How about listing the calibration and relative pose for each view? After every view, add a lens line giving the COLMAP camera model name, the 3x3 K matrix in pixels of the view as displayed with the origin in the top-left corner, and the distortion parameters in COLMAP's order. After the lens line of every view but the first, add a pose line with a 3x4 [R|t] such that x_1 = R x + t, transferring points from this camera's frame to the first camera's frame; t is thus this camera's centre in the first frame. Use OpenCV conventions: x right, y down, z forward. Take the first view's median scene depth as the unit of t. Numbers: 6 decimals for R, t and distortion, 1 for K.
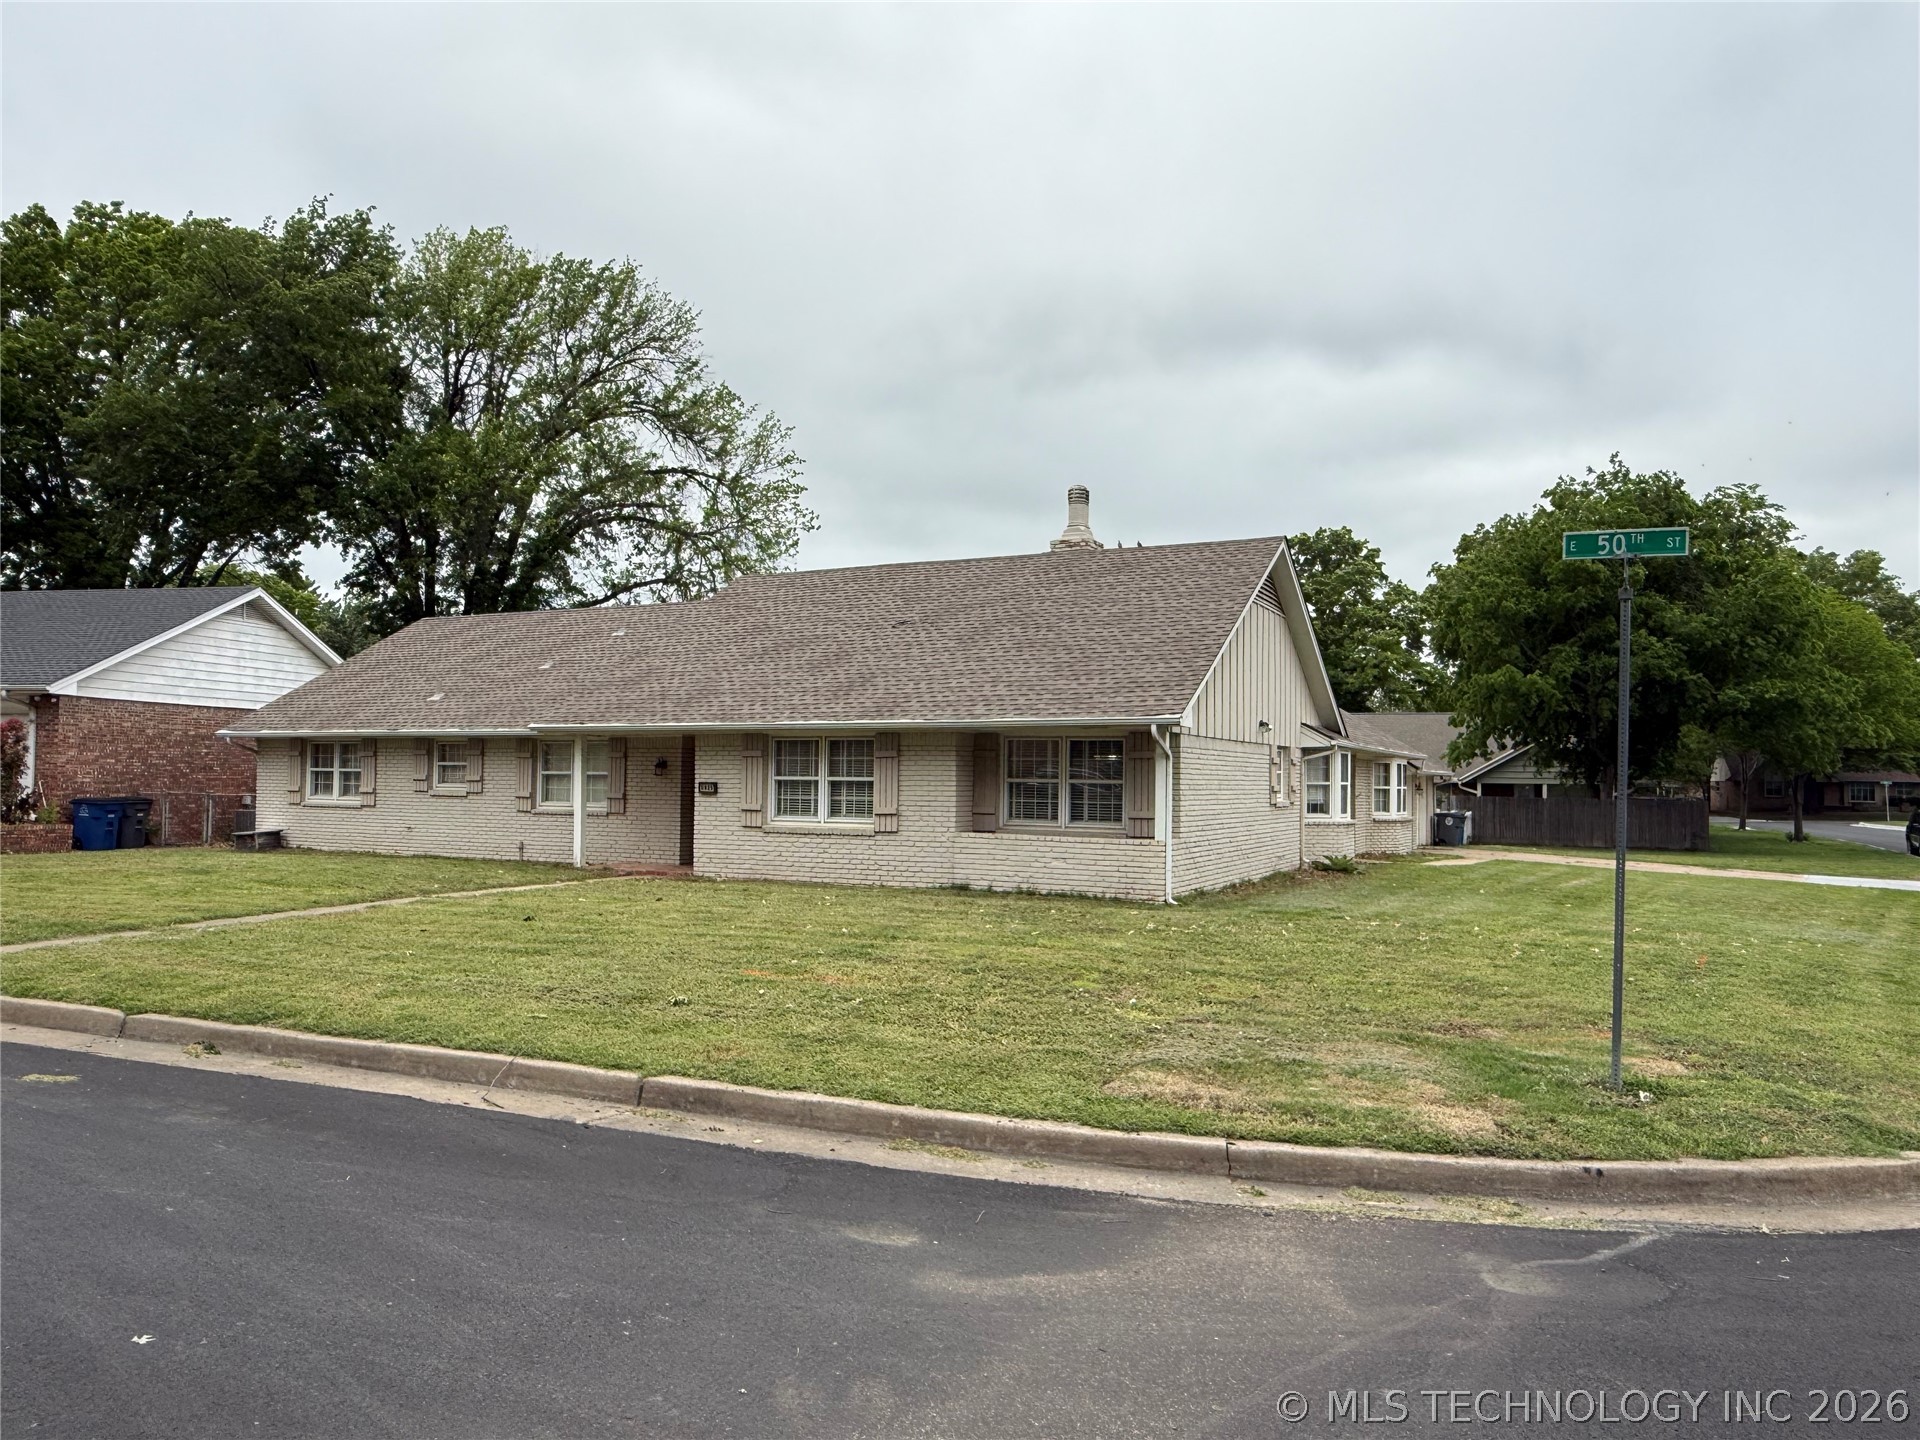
lens RADIAL K [[1271.5, 0, 960.0], [0, 1271.5, 720.0], [0, 0, 1]] dist [-0.002088, -0.000515]
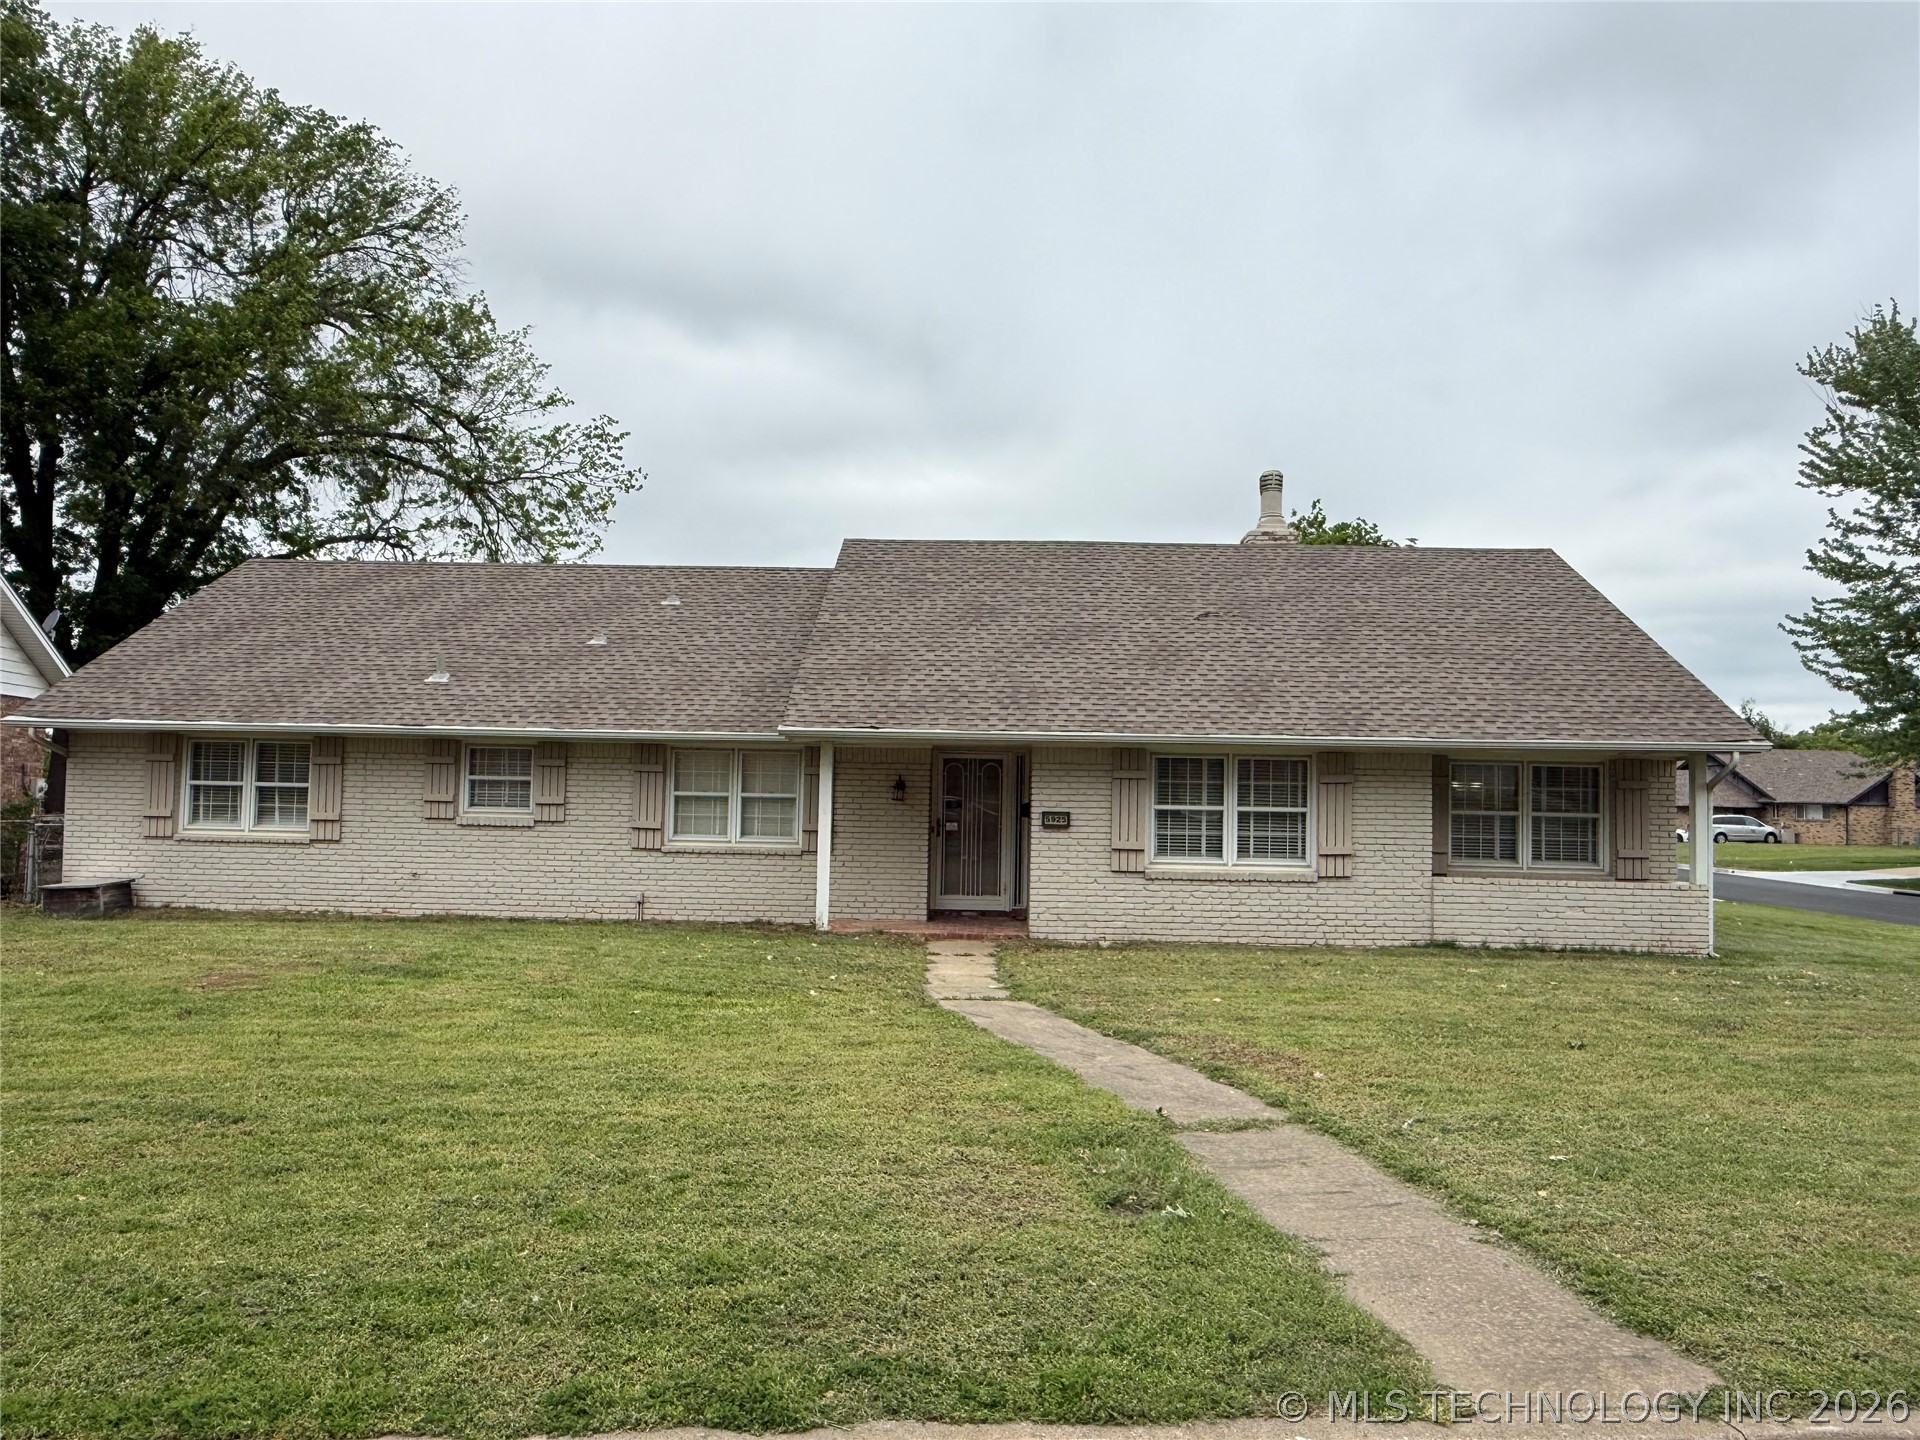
lens RADIAL K [[1271.5, 0, 960.0], [0, 1271.5, 720.0], [0, 0, 1]] dist [-0.002088, -0.000515]
pose [[0.911414, 0.031501, 0.410284, -0.559820], [-0.028575, 0.999504, -0.013265, 0.006815], [-0.410498, 0.000367, 0.911861, 0.348344]]
